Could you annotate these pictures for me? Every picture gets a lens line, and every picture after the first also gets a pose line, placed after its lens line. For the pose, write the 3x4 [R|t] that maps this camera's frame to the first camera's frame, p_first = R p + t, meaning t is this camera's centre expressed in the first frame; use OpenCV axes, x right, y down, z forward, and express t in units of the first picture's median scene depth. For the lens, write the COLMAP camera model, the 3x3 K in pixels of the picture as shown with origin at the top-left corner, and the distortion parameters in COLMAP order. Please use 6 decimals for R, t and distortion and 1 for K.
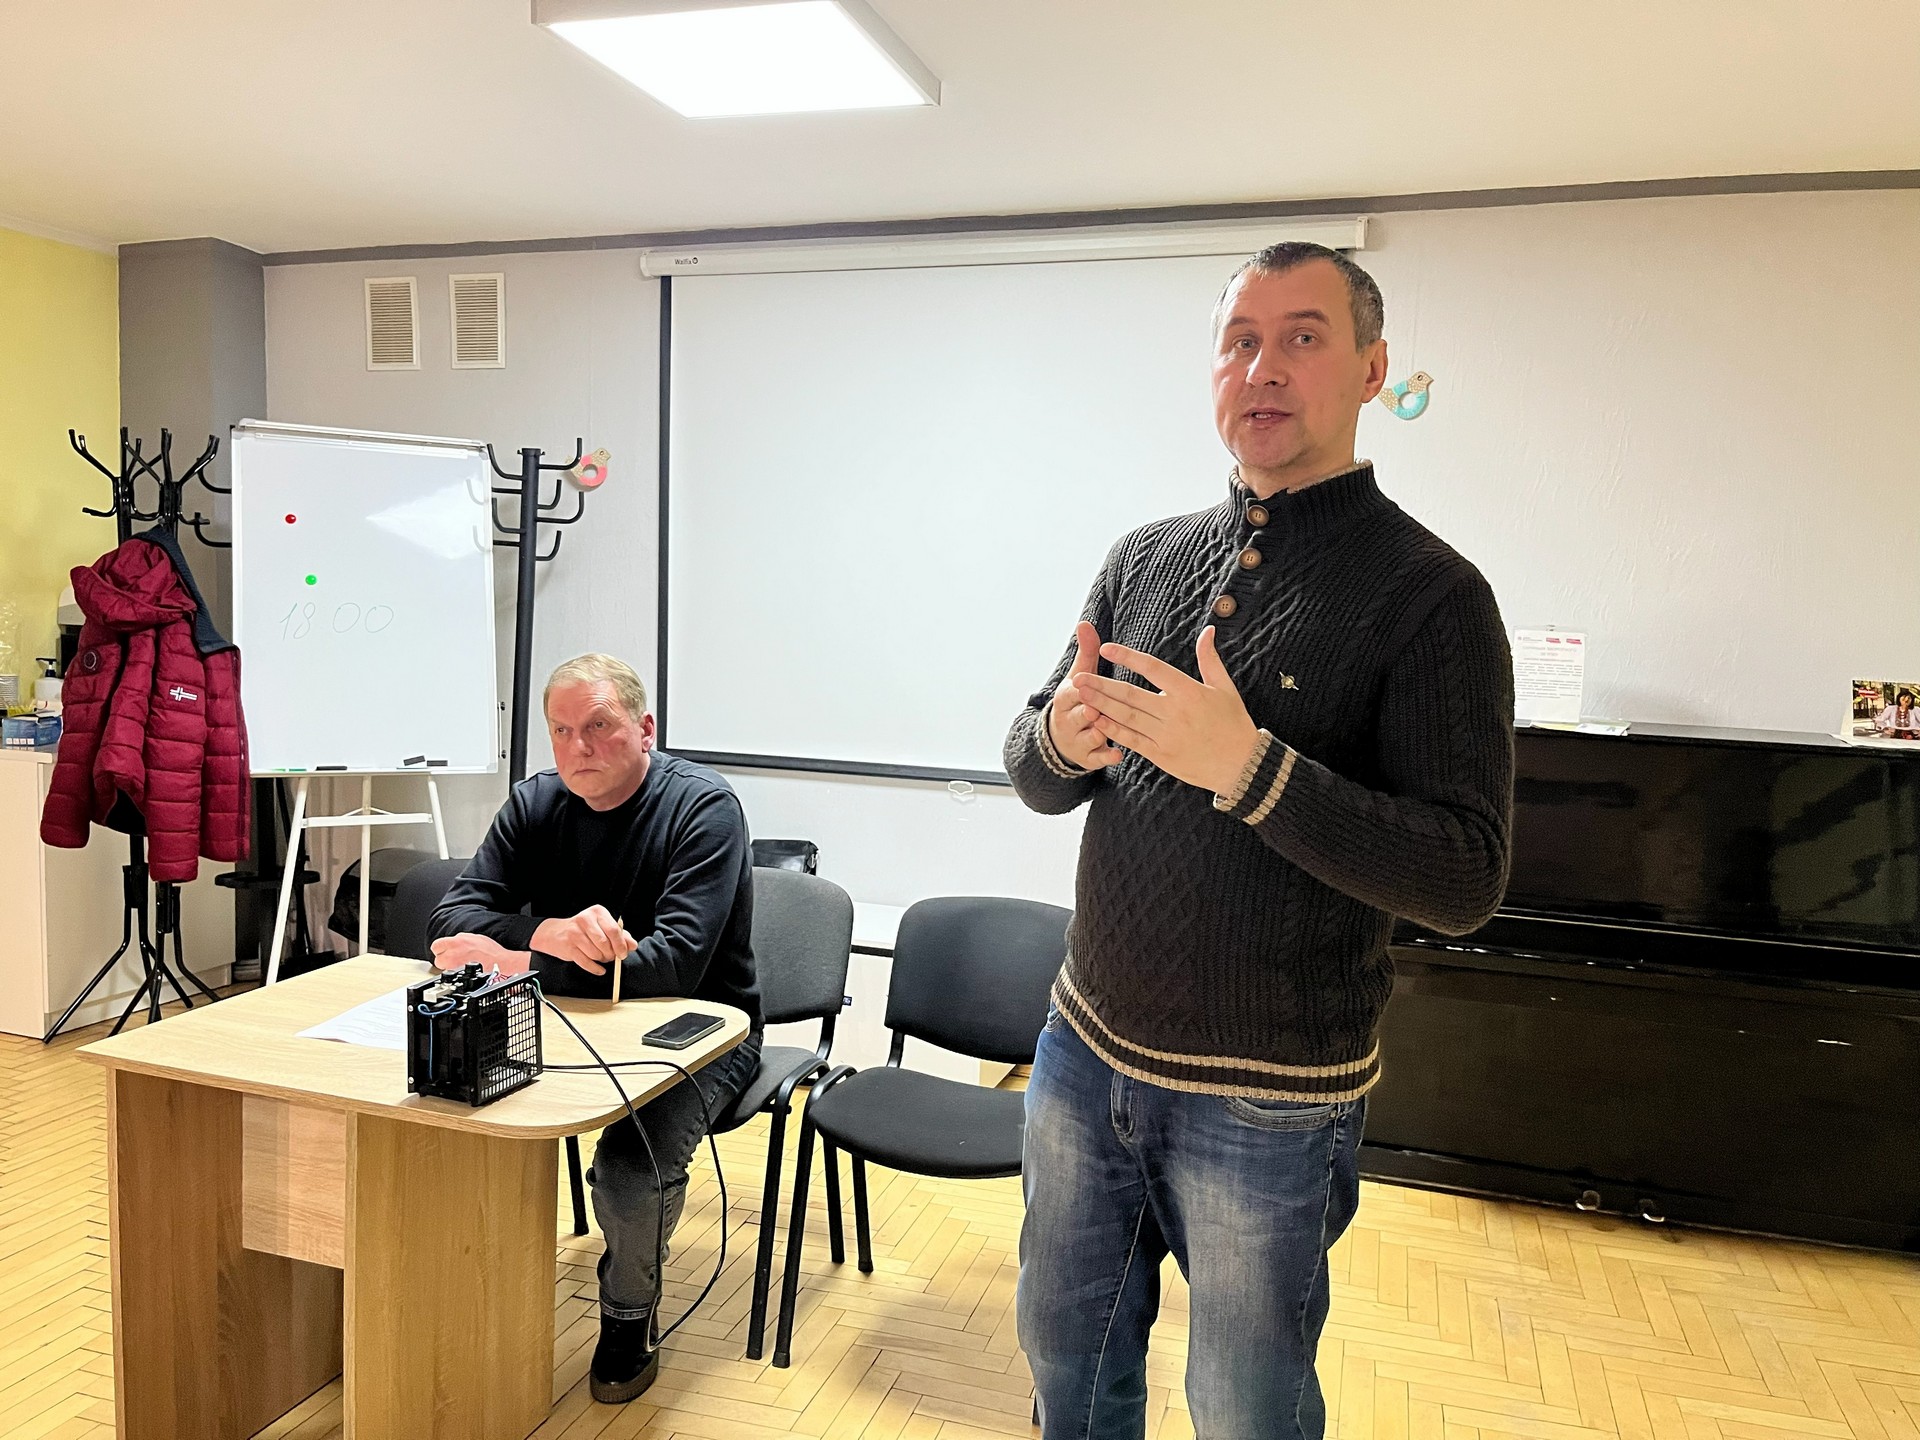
lens RADIAL K [[1446.9, 0, 974.2], [0, 1446.9, 726.4], [0, 0, 1]] dist [0.046859, -0.062176]
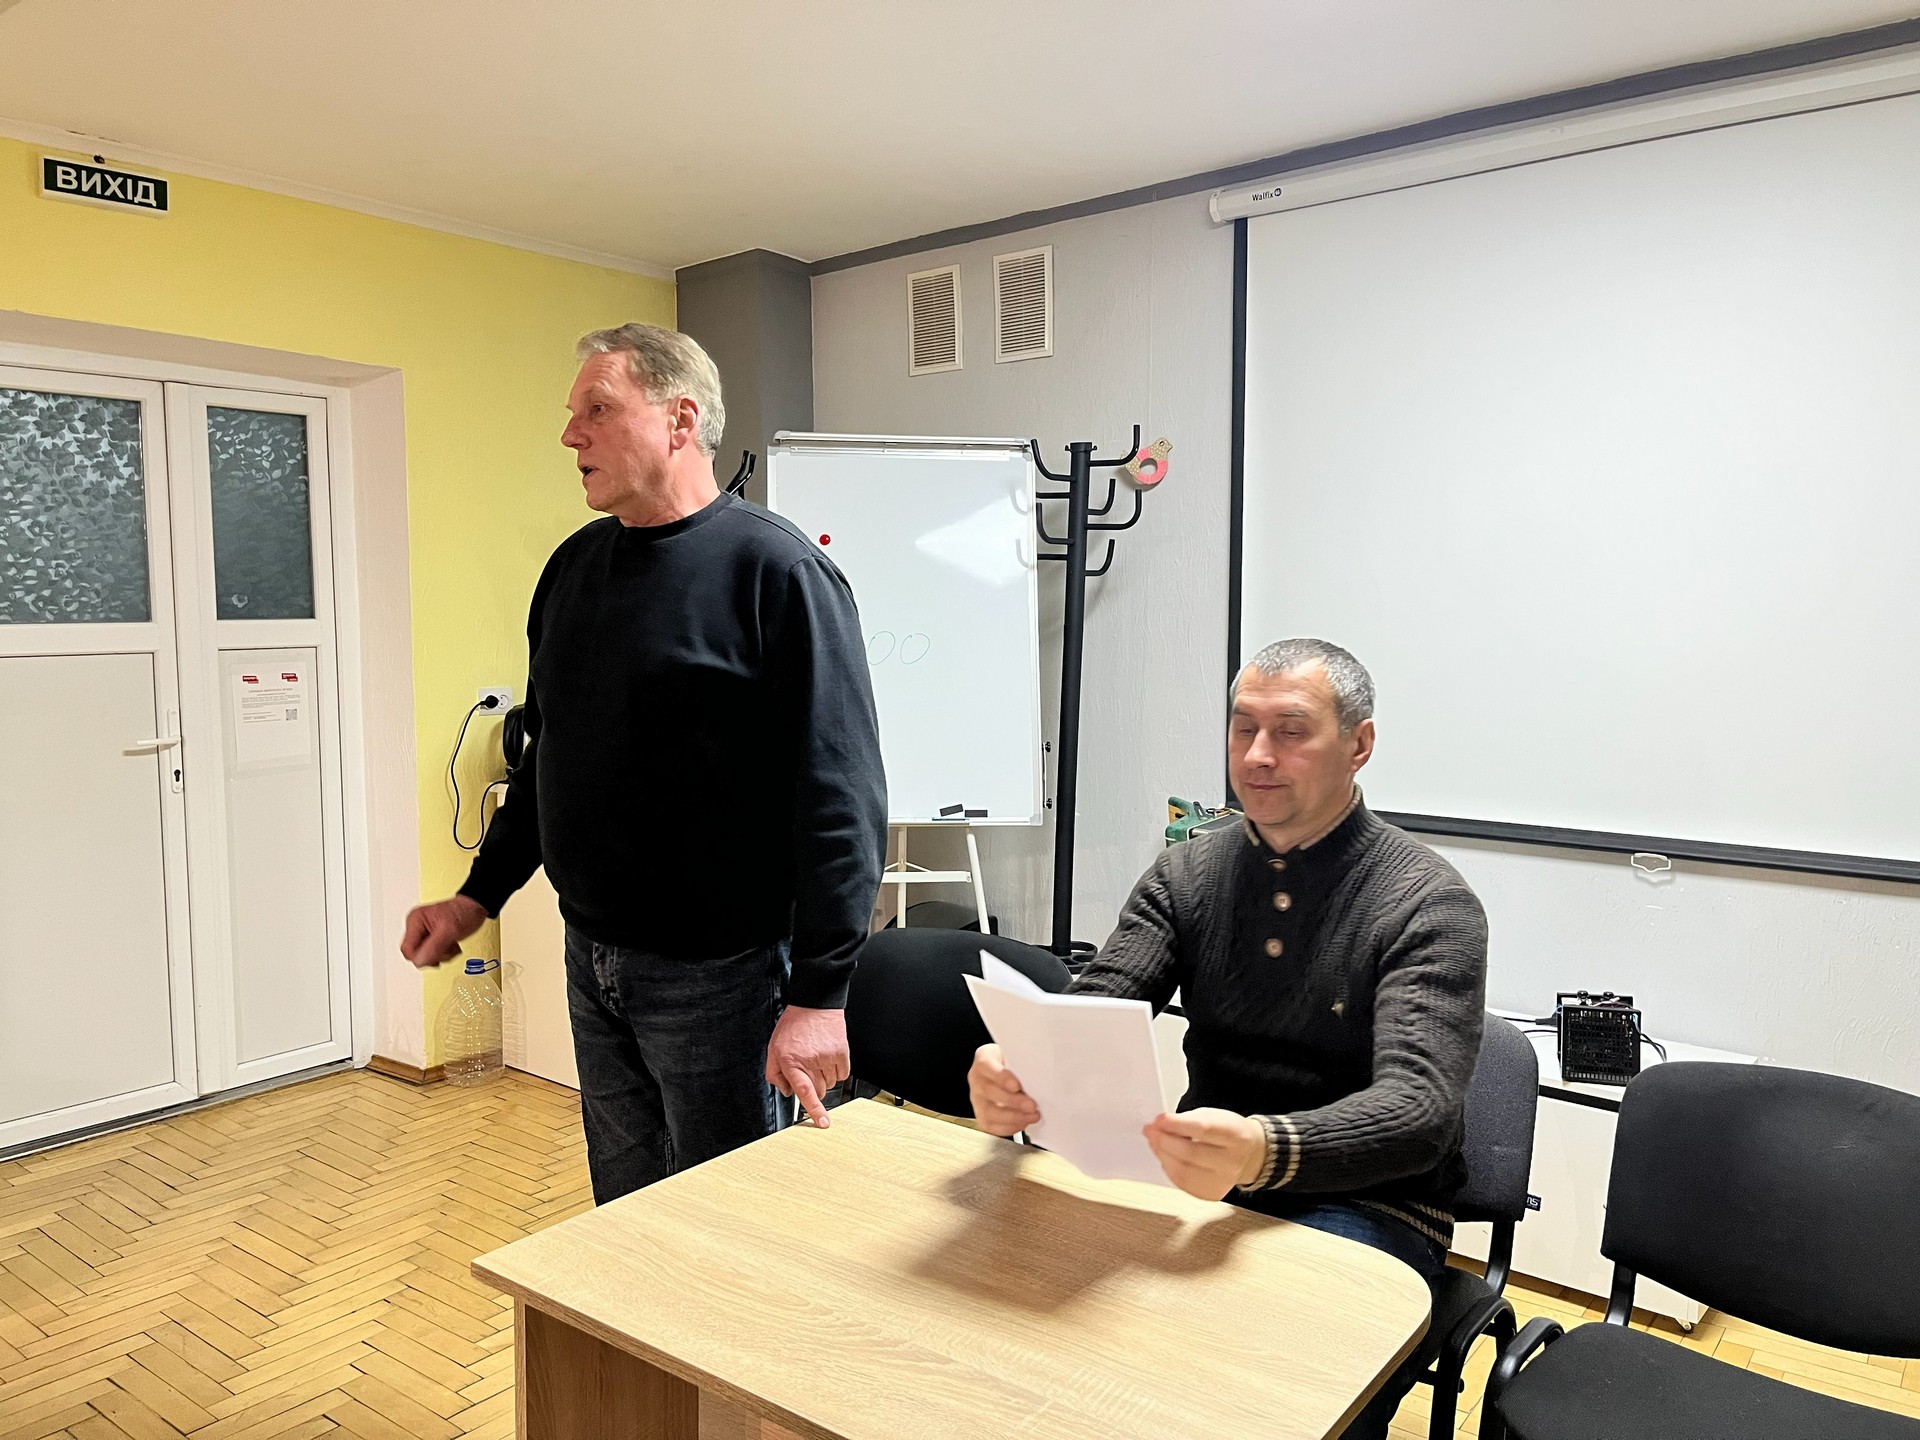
lens RADIAL K [[1446.9, 0, 946.5], [0, 1446.9, 731.3], [0, 0, 1]] dist [0.046859, -0.062176]
pose [[0.926375, -0.001345, -0.376599, -0.058830], [-0.001558, 0.999971, -0.007403, -0.016612], [0.376598, 0.007444, 0.926347, 0.187434]]
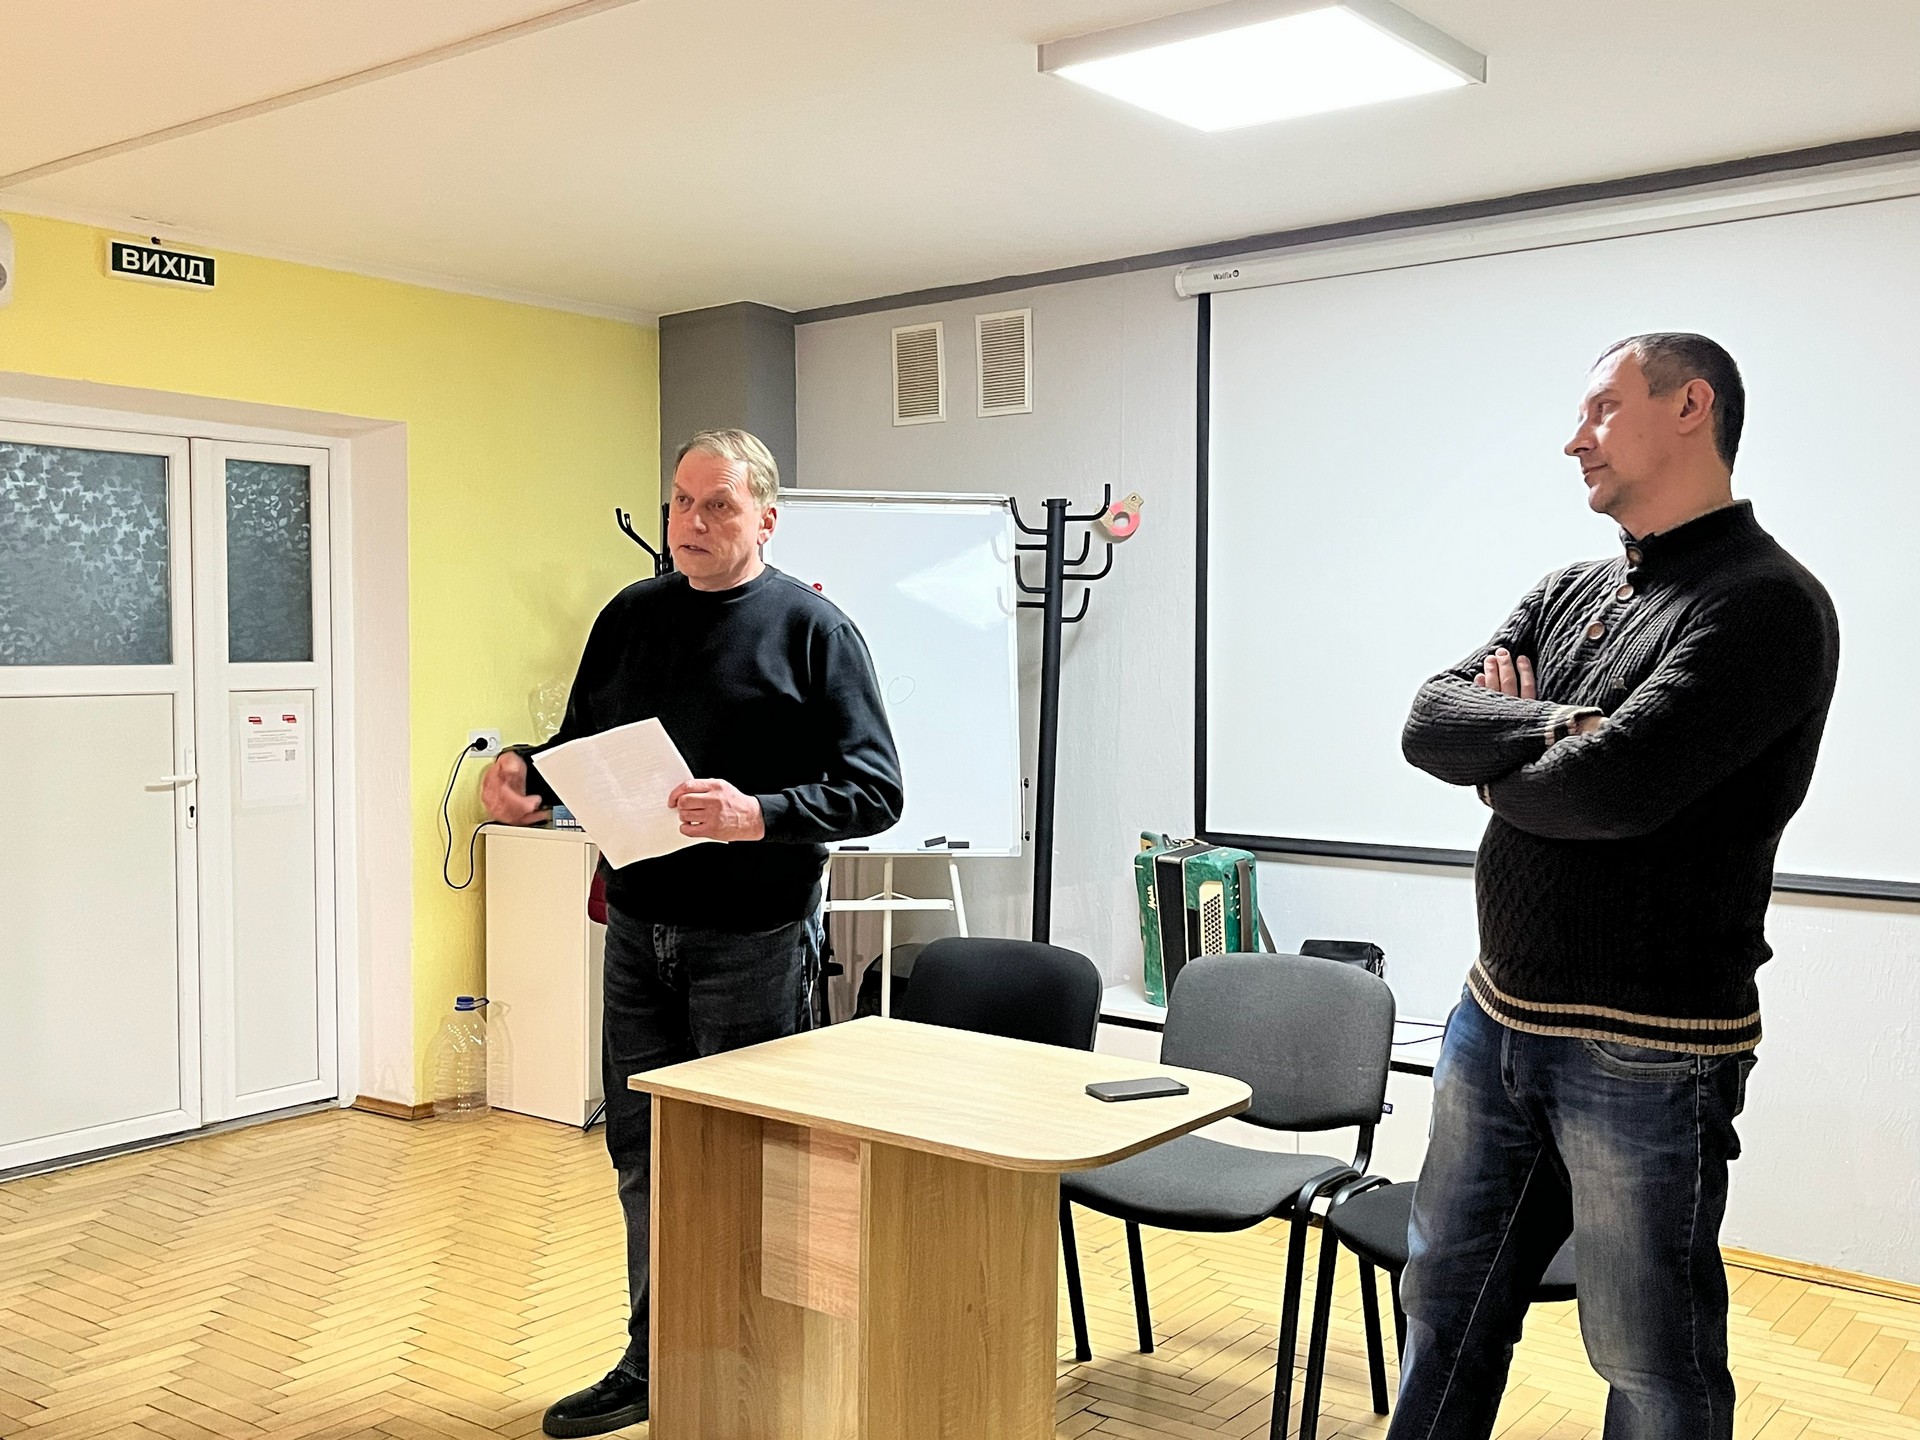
lens RADIAL K [[1928.3, 0, 928.7], [0, 1928.3, 739.2], [0, 0, 1]] dist [0.060749, 0.000000]
pose [[0.928326, -0.014828, -0.371471, 0.065380], [-0.003326, 0.998833, -0.048183, 0.016511], [0.371752, 0.045965, 0.927194, -0.137369]]
